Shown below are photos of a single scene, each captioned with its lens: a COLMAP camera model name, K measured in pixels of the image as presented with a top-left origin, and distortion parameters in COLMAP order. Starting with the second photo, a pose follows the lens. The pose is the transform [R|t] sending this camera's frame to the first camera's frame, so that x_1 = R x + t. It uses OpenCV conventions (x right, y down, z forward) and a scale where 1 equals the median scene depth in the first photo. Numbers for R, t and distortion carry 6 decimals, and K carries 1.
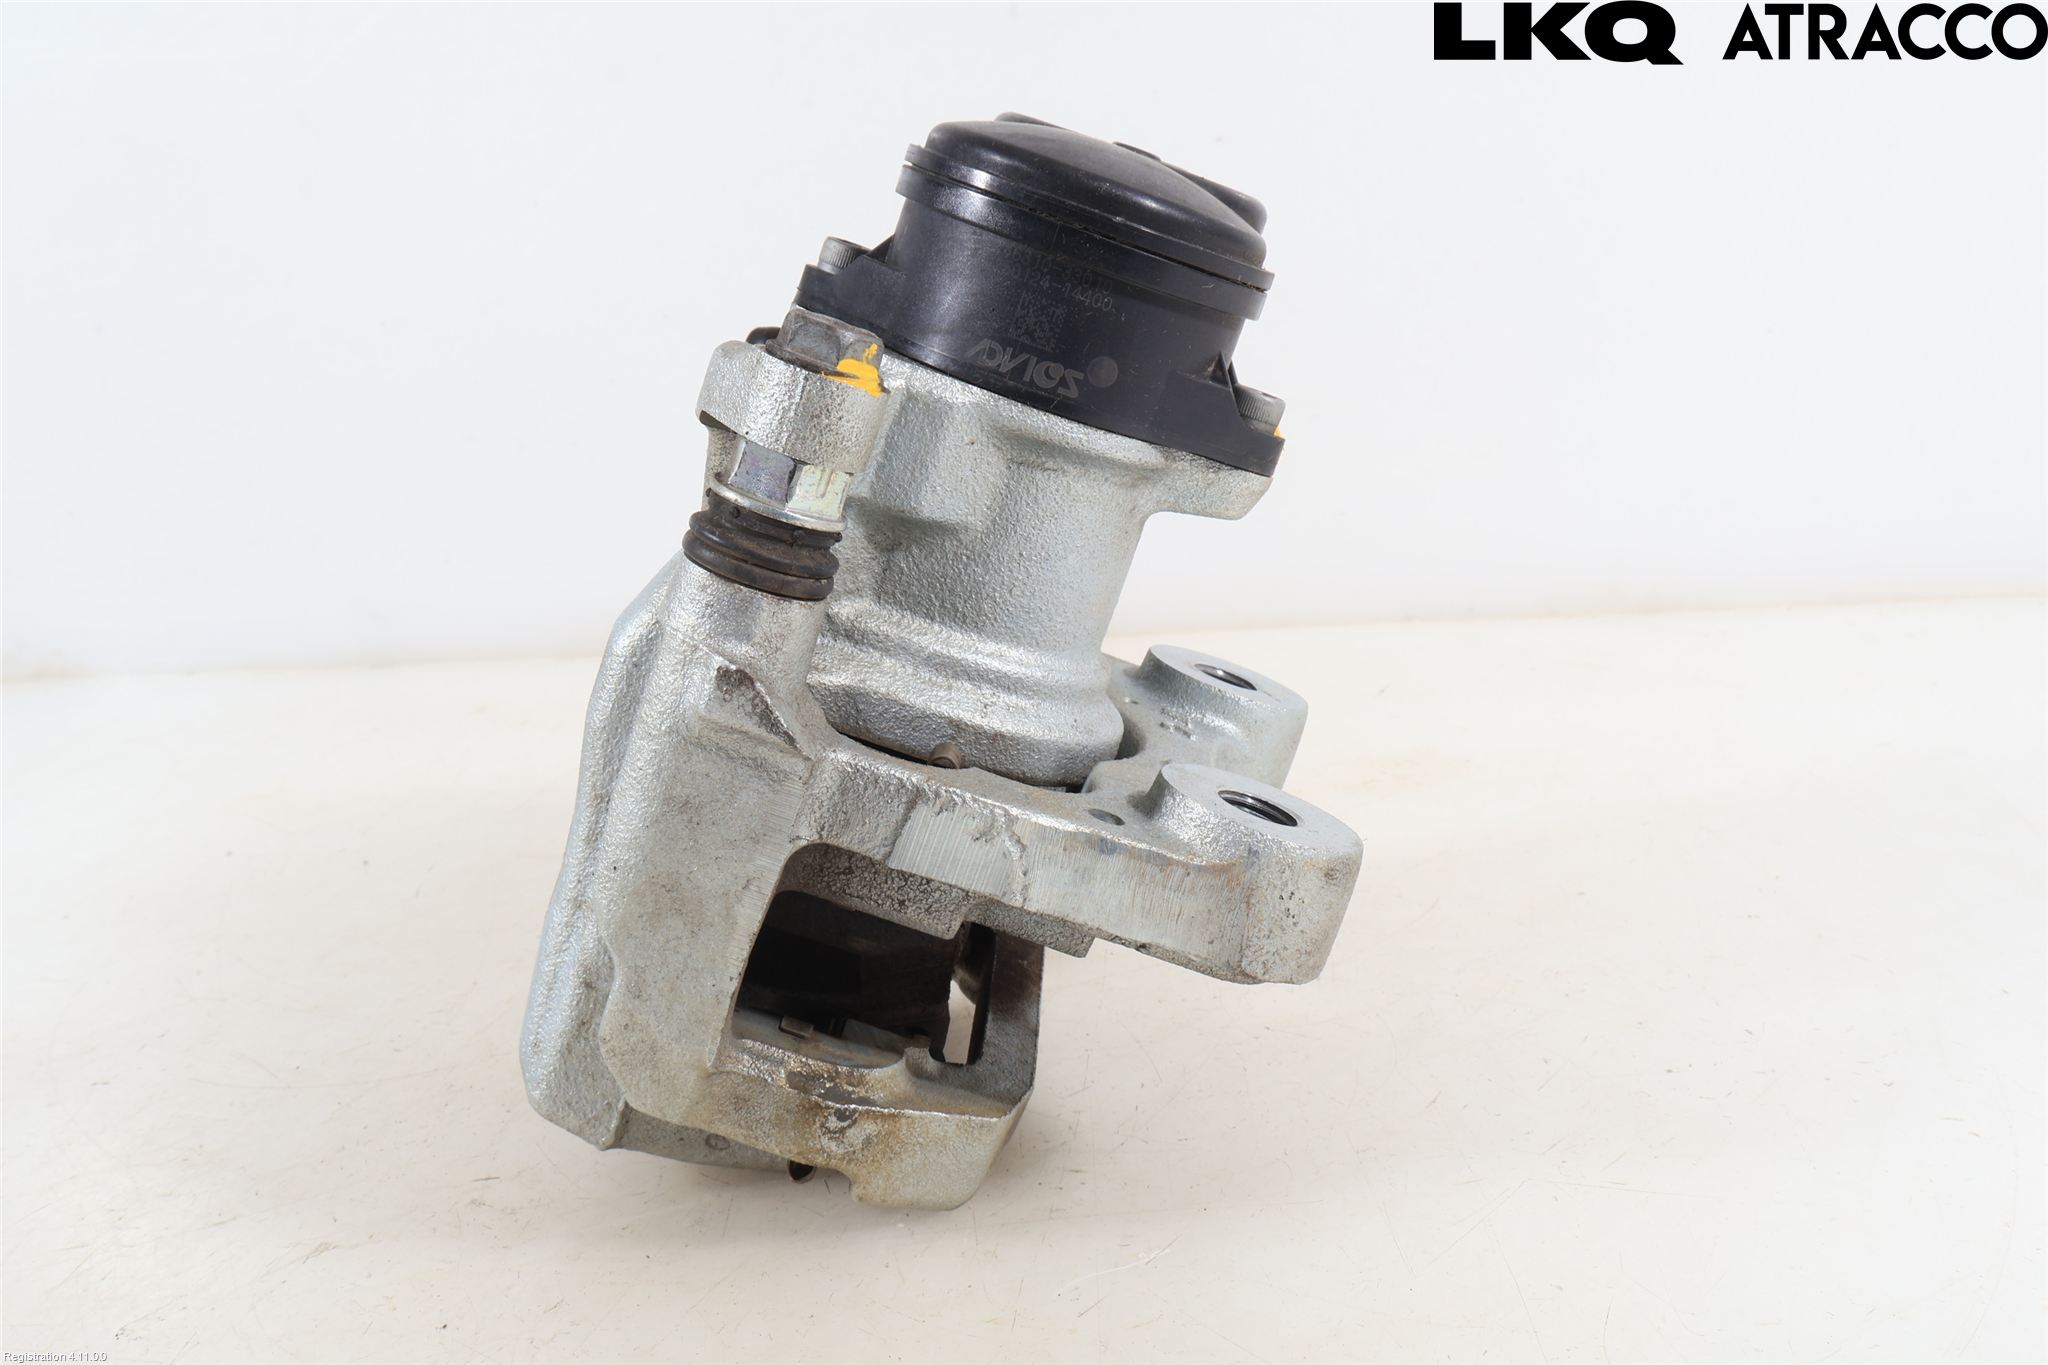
lens RADIAL K [[2338.1, 0, 1016.5], [0, 2338.1, 678.4], [0, 0, 1]] dist [-0.022036, 0.000000]
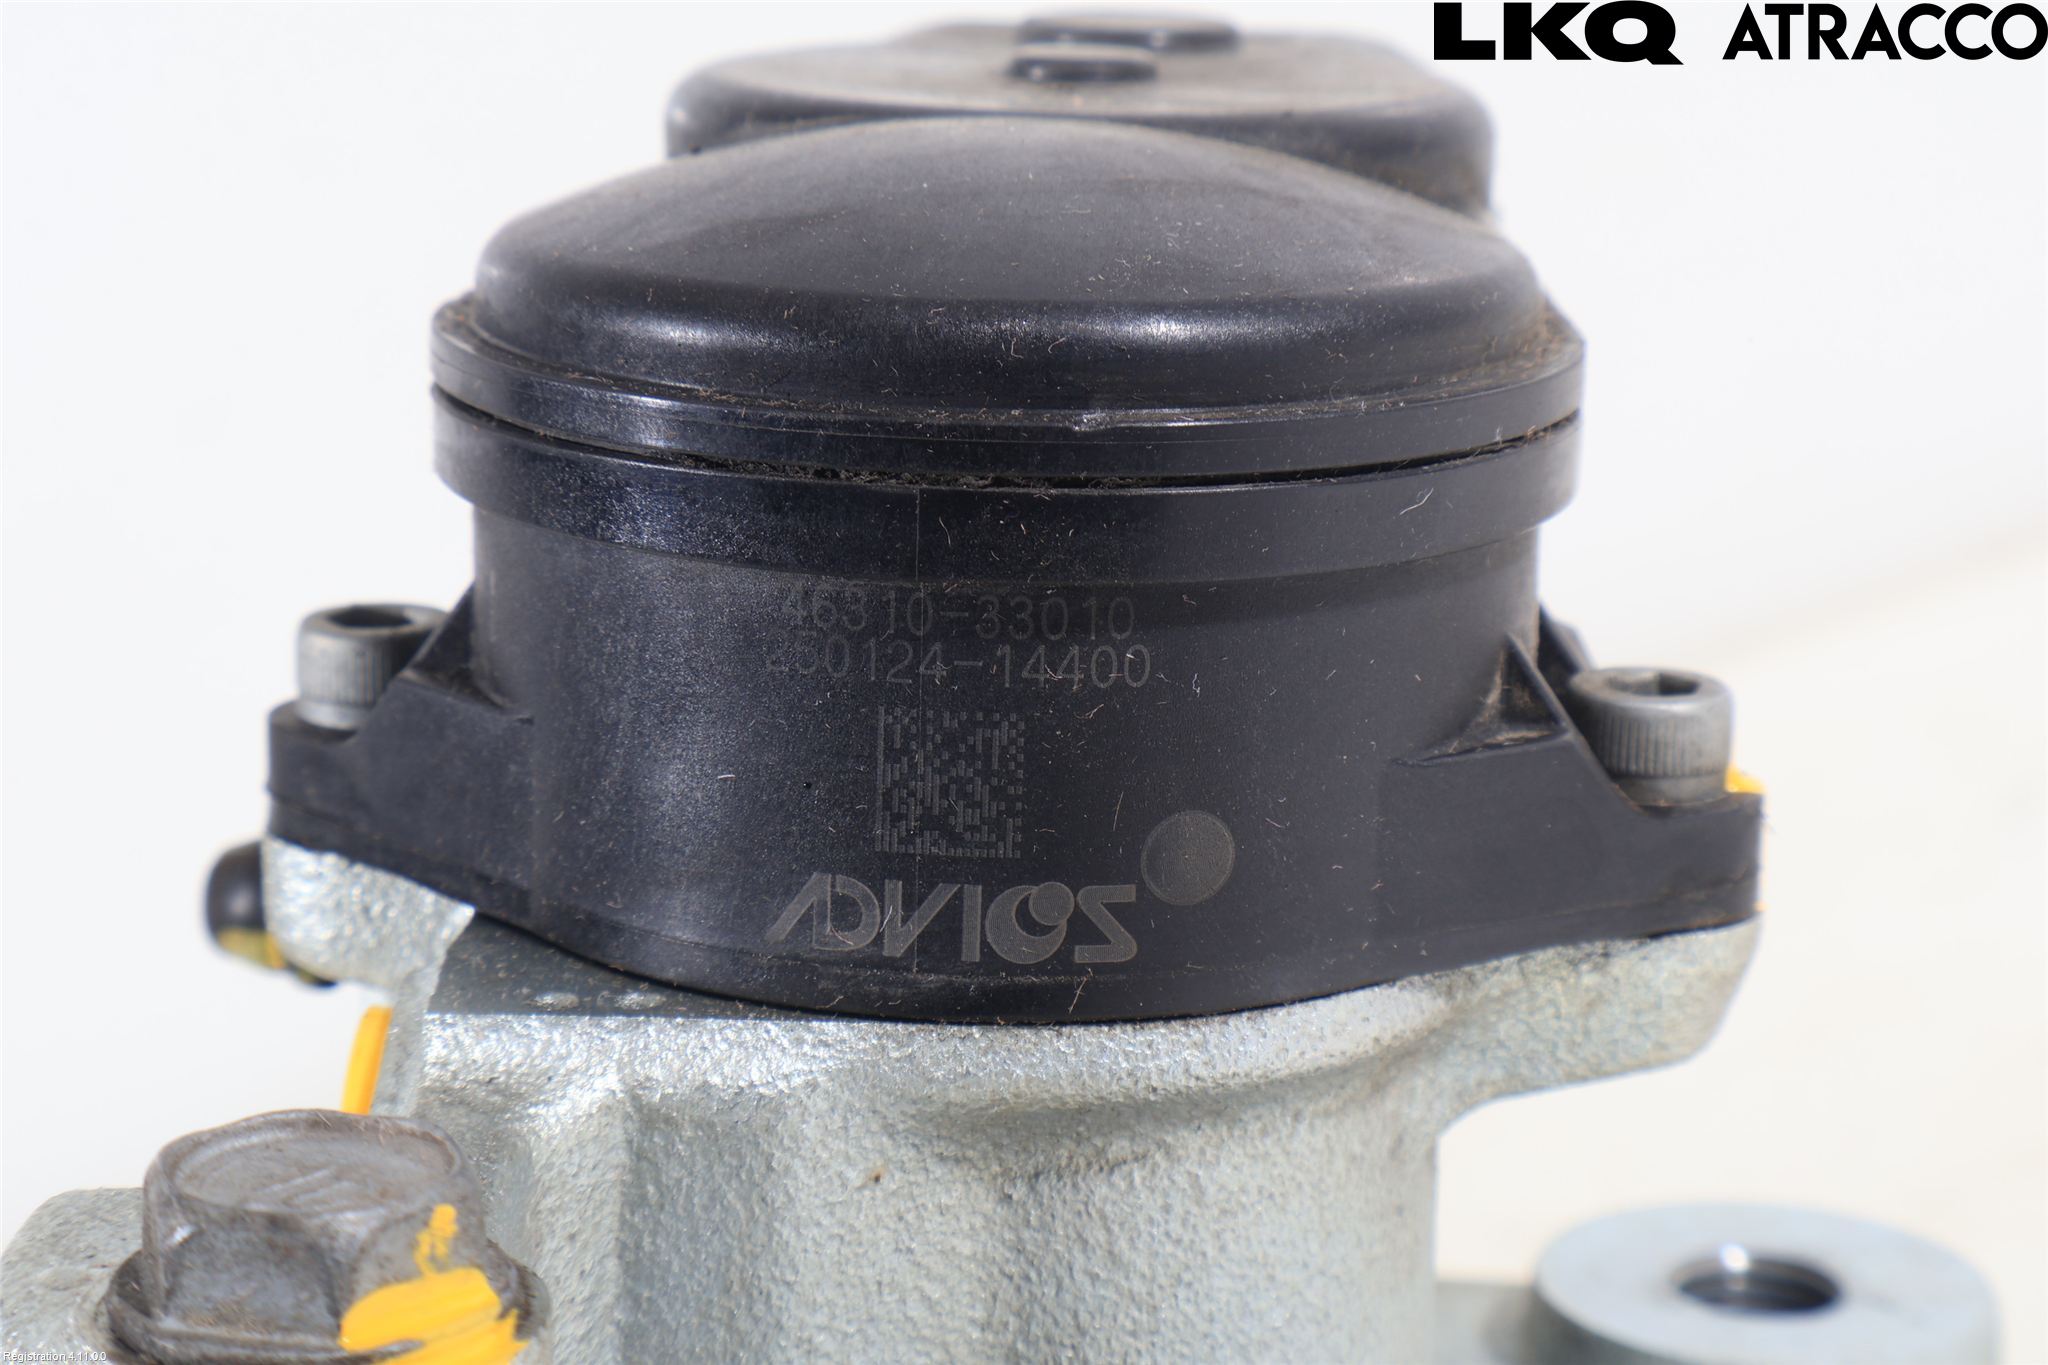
lens RADIAL K [[4256.6, 0, 1028.2], [0, 4256.6, 683.1], [0, 0, 1]] dist [-0.098599, 0.000000]
pose [[0.950917, -0.306128, -0.045201, 0.050019], [0.307233, 0.951429, 0.019779, -0.173159], [0.036951, -0.032695, 0.998782, 0.410762]]
